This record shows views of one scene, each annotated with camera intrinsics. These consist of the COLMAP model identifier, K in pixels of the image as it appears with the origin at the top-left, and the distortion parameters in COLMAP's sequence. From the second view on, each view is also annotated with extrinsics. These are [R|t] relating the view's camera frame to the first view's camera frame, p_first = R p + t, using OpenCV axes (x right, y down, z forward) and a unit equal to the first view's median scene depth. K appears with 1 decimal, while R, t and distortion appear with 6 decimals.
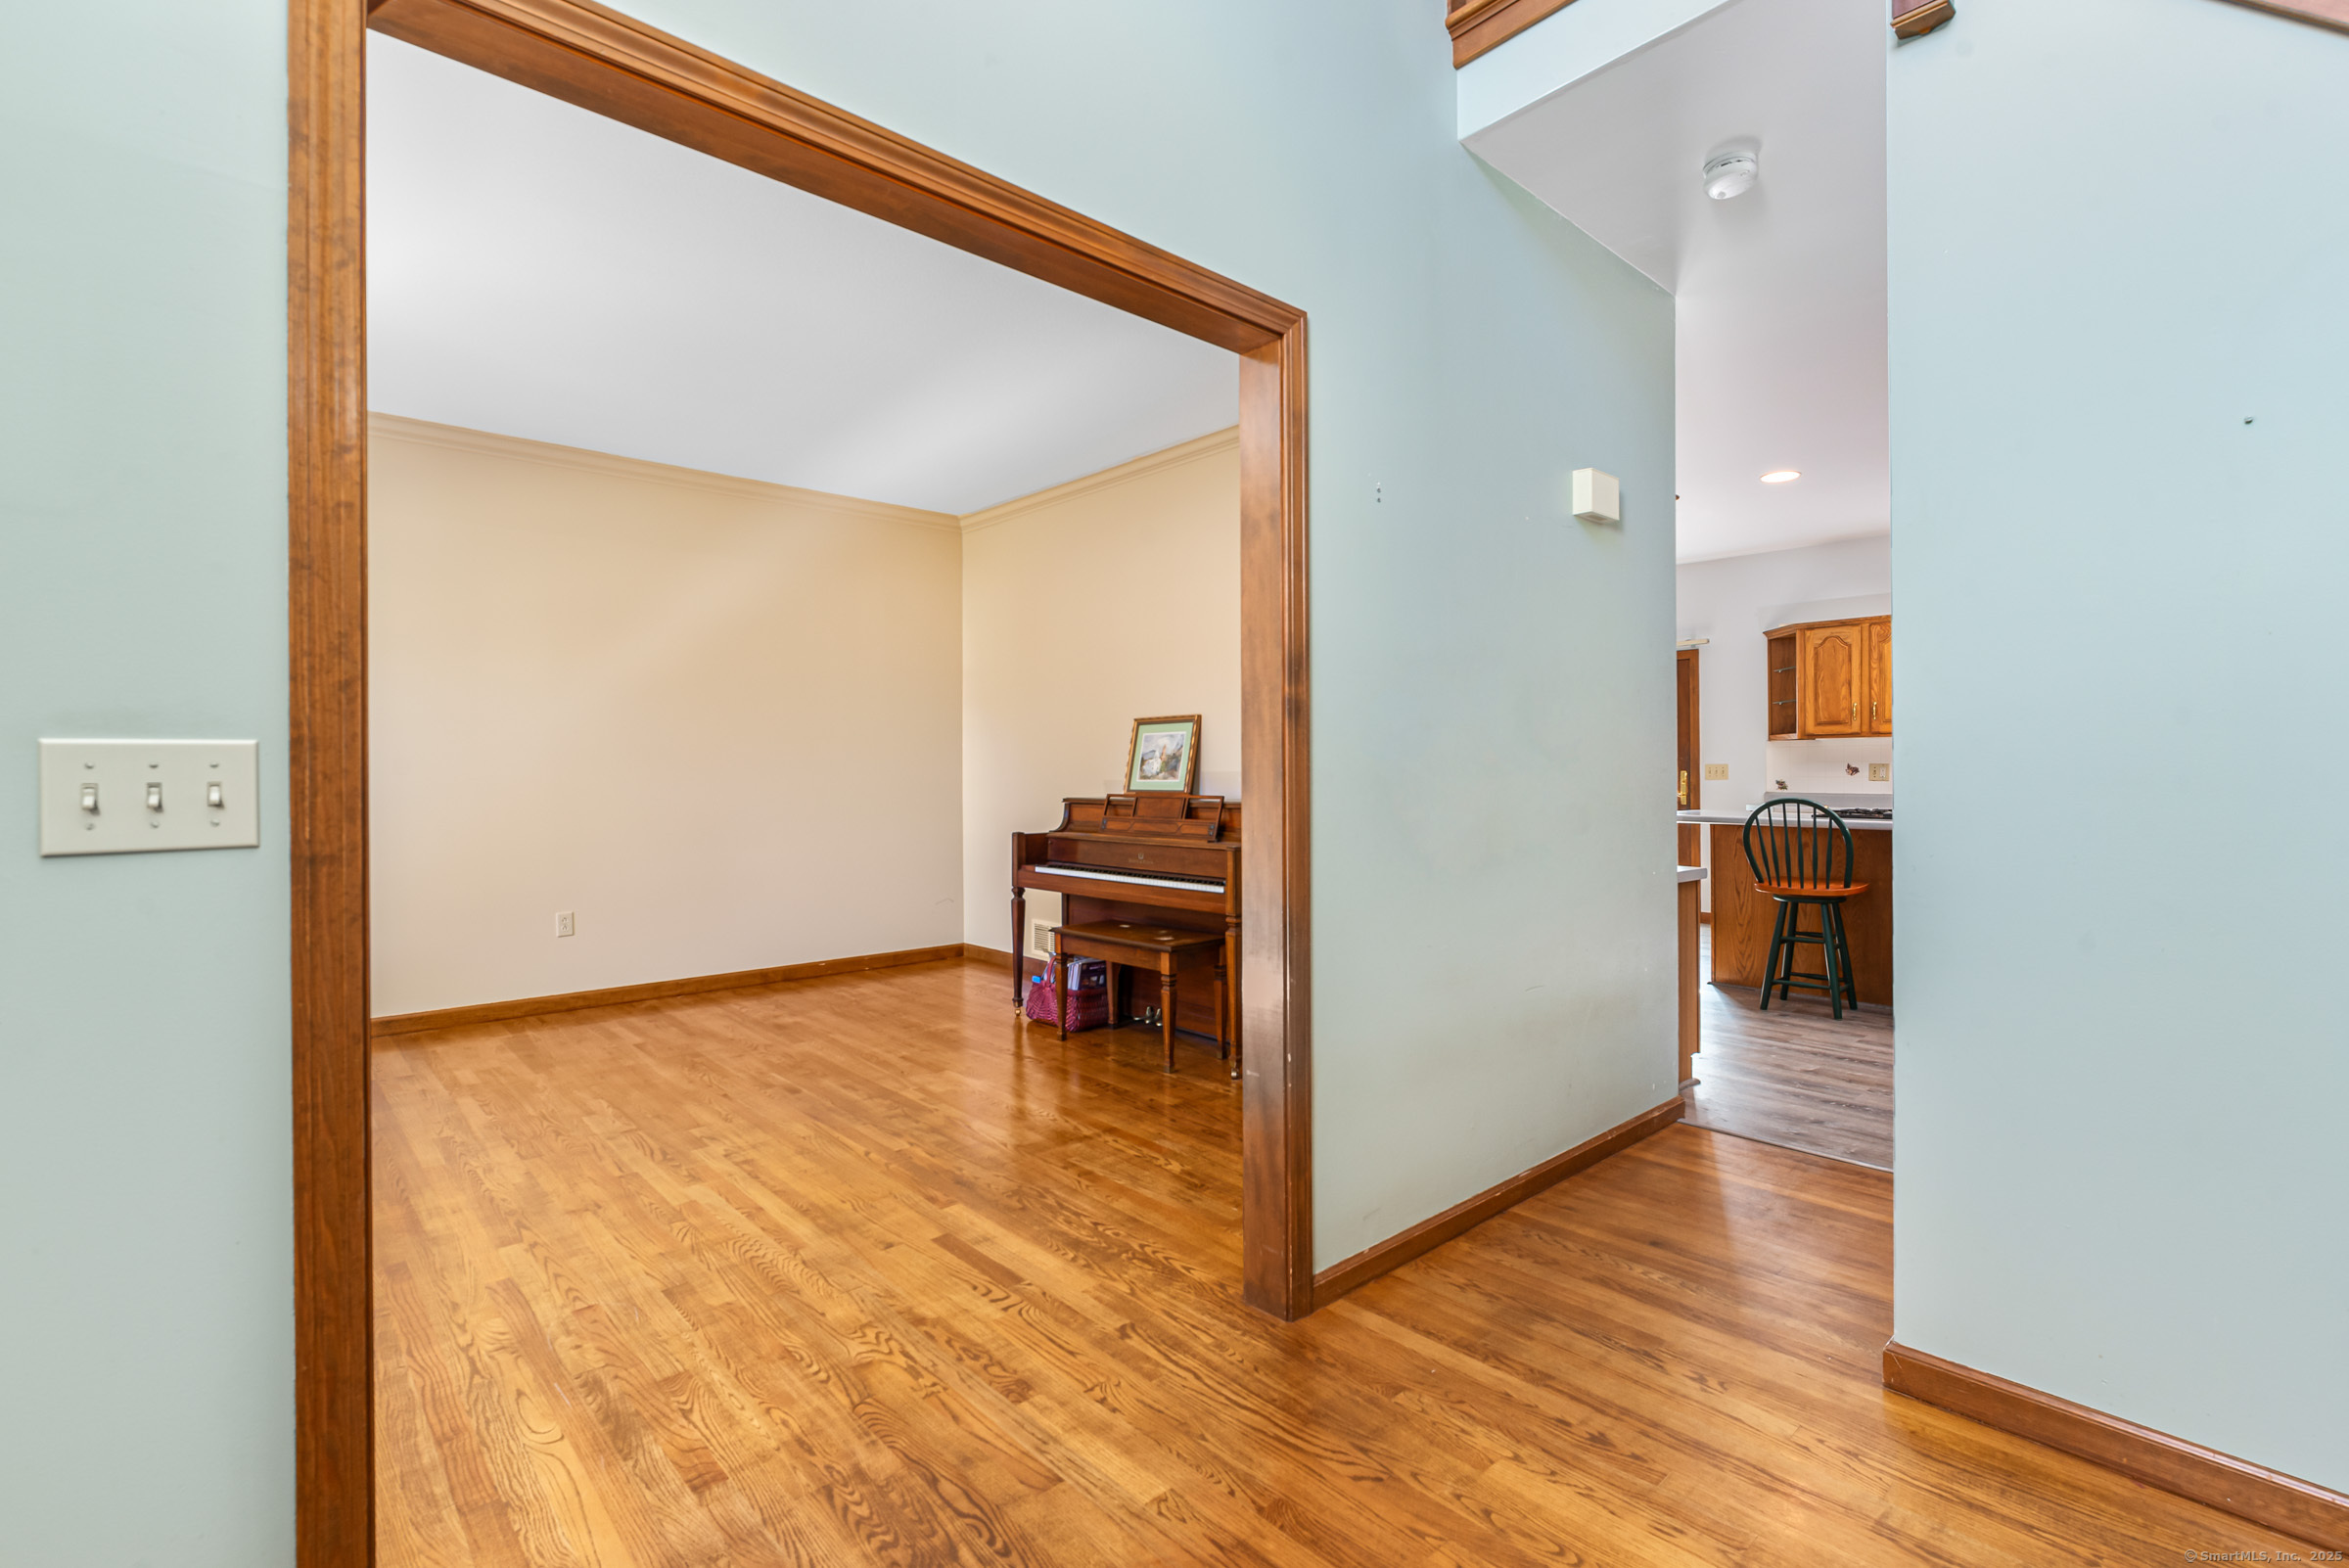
lens RADIAL K [[1020.2, 0, 1166.4], [0, 1020.2, 777.1], [0, 0, 1]] dist [-0.007054, 0.000410]
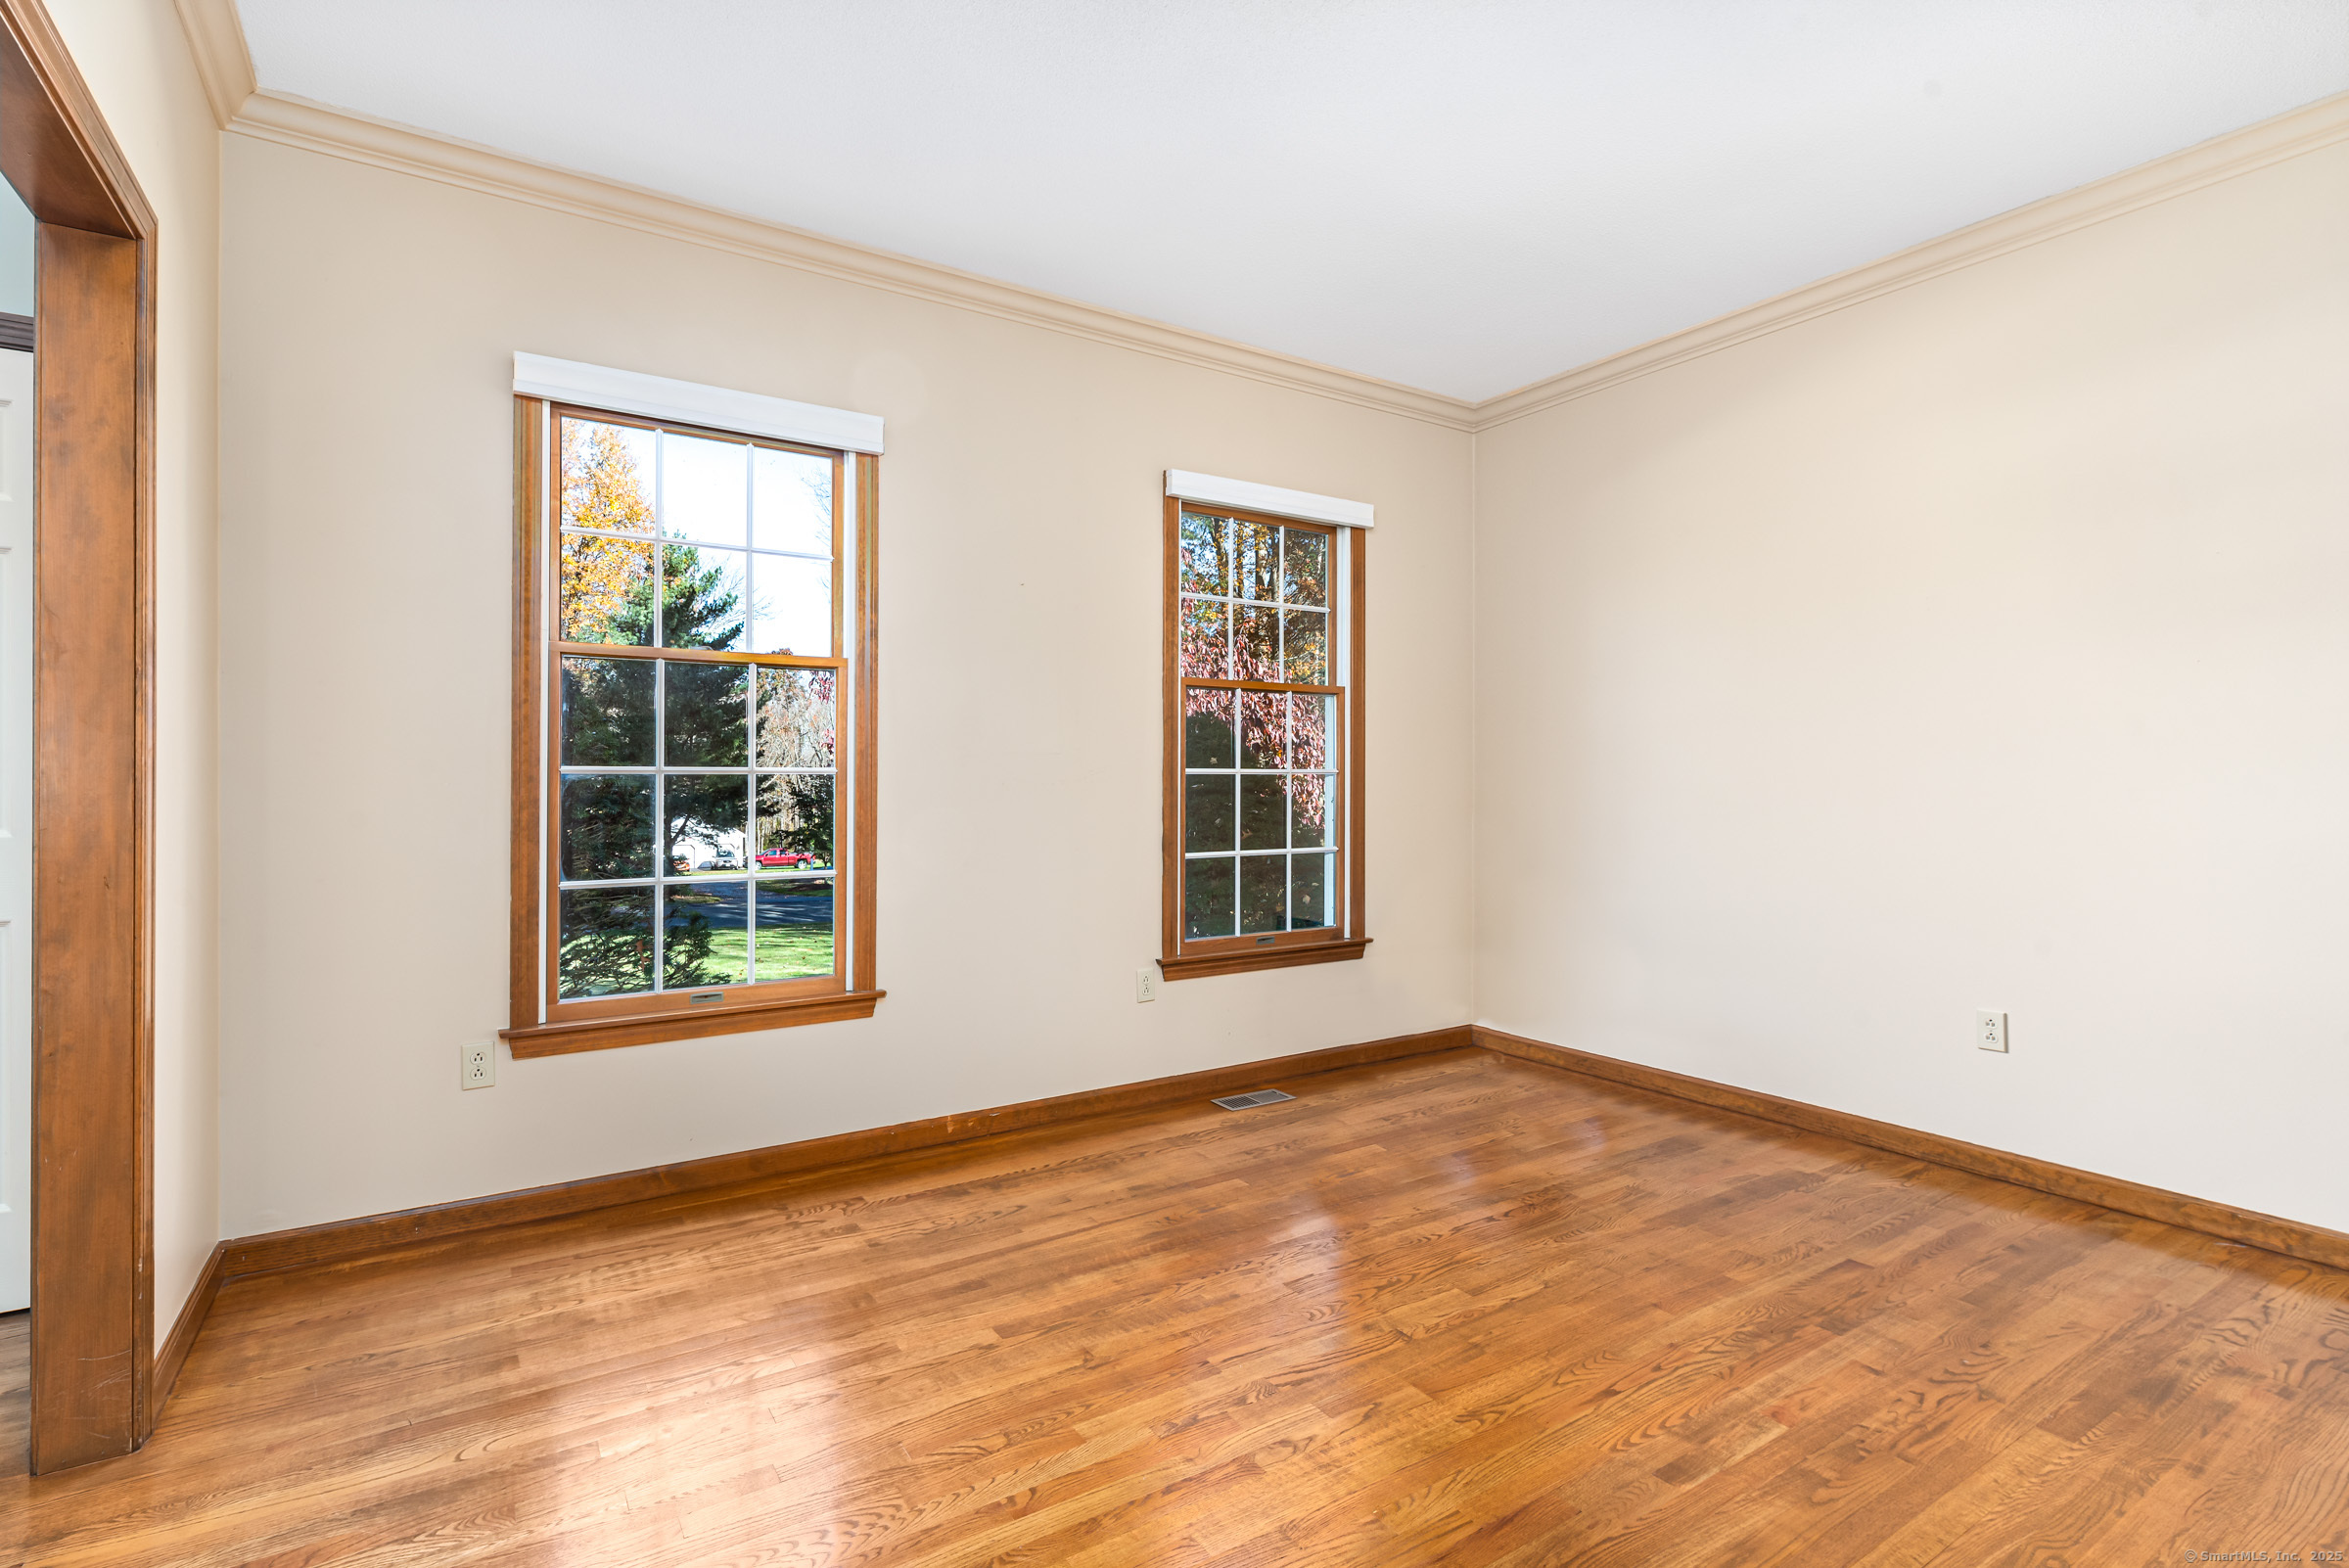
lens RADIAL K [[1086.6, 0, 1180.7], [0, 1086.6, 769.0], [0, 0, 1]] dist [0.003776, 0.000321]
pose [[-0.148329, 0.000767, -0.988938, 0.198670], [-0.003420, 0.999993, 0.001288, -0.018491], [0.988932, 0.003573, -0.148326, 1.029743]]
